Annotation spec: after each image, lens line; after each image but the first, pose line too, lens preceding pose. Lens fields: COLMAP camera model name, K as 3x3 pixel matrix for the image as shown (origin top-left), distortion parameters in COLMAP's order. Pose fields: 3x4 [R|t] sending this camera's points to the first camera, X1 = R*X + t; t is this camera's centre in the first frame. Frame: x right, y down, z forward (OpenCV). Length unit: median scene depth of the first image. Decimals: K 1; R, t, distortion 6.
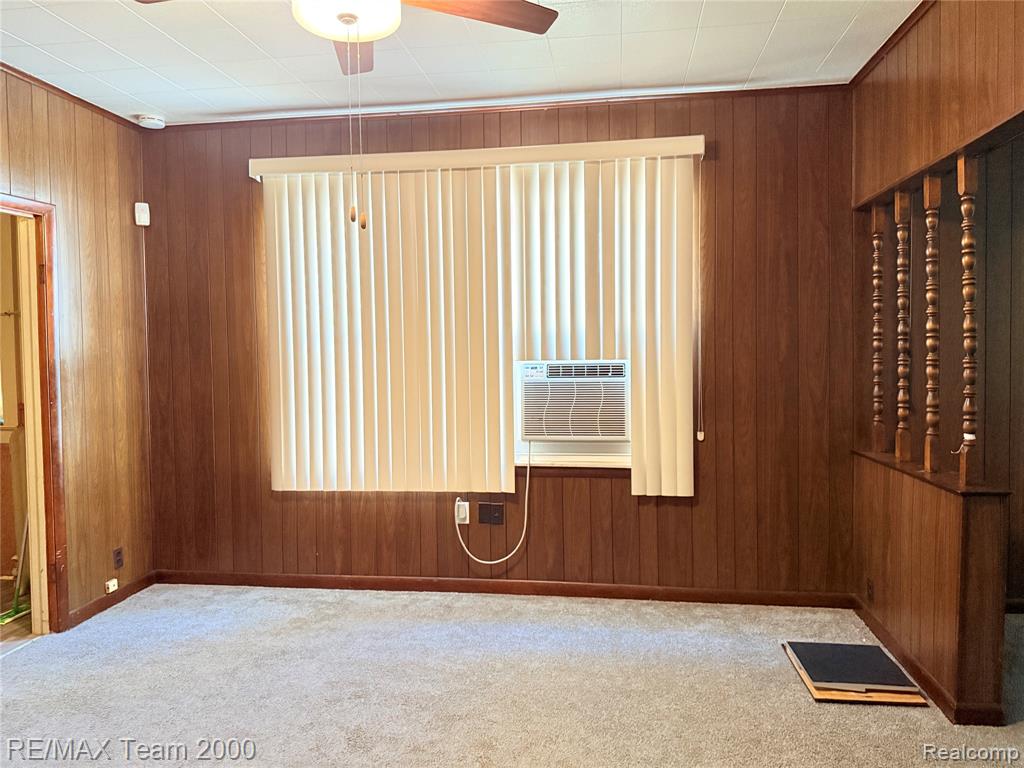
lens RADIAL K [[729.7, 0, 512.0], [0, 729.7, 384.0], [0, 0, 1]] dist [0.120125, -0.130520]
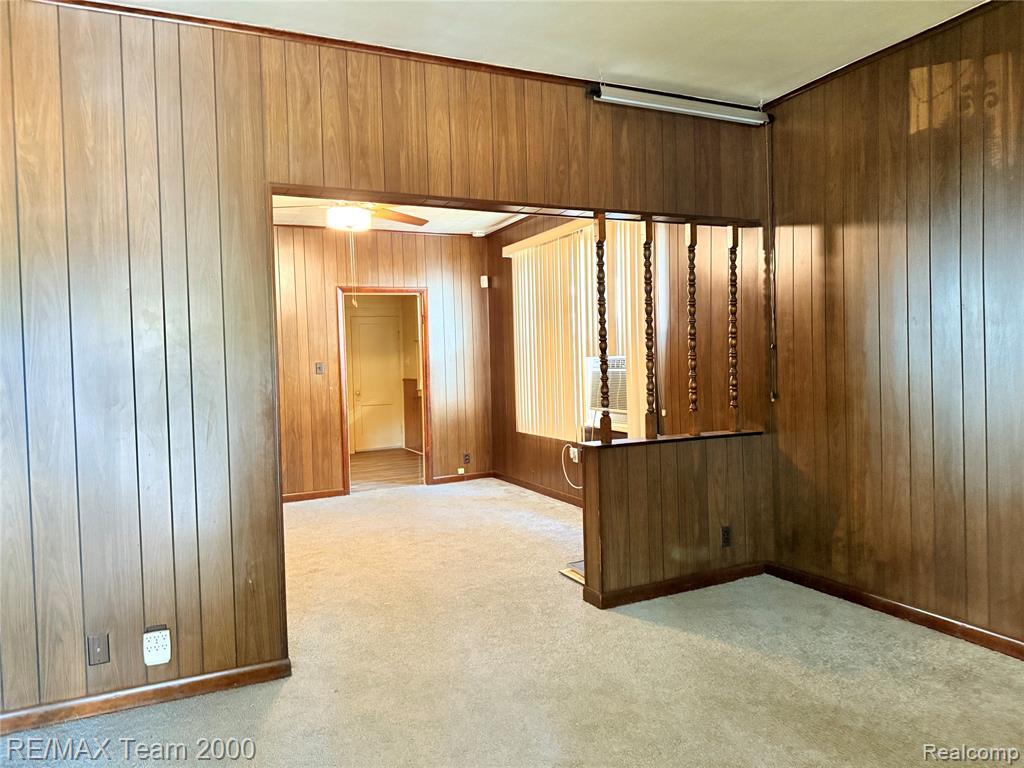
lens RADIAL K [[729.7, 0, 512.0], [0, 729.7, 384.0], [0, 0, 1]] dist [0.120125, -0.130520]
pose [[0.557666, 0.022026, -0.829773, 1.159686], [-0.018971, 0.999725, 0.013787, 0.006920], [0.829849, 0.008053, 0.557930, 0.020790]]
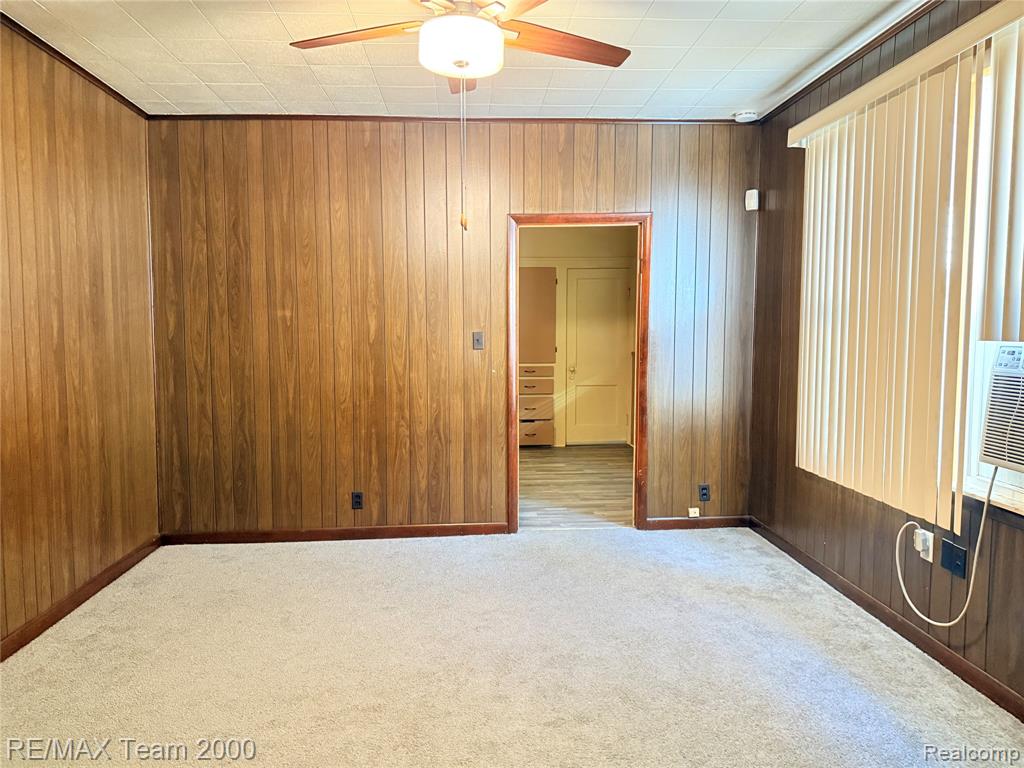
lens RADIAL K [[729.7, 0, 512.0], [0, 729.7, 384.0], [0, 0, 1]] dist [0.120125, -0.130520]
pose [[0.225202, 0.090561, -0.970094, 0.562623], [-0.047246, 0.995515, 0.081966, -0.027633], [0.973166, 0.027374, 0.228471, 0.422970]]
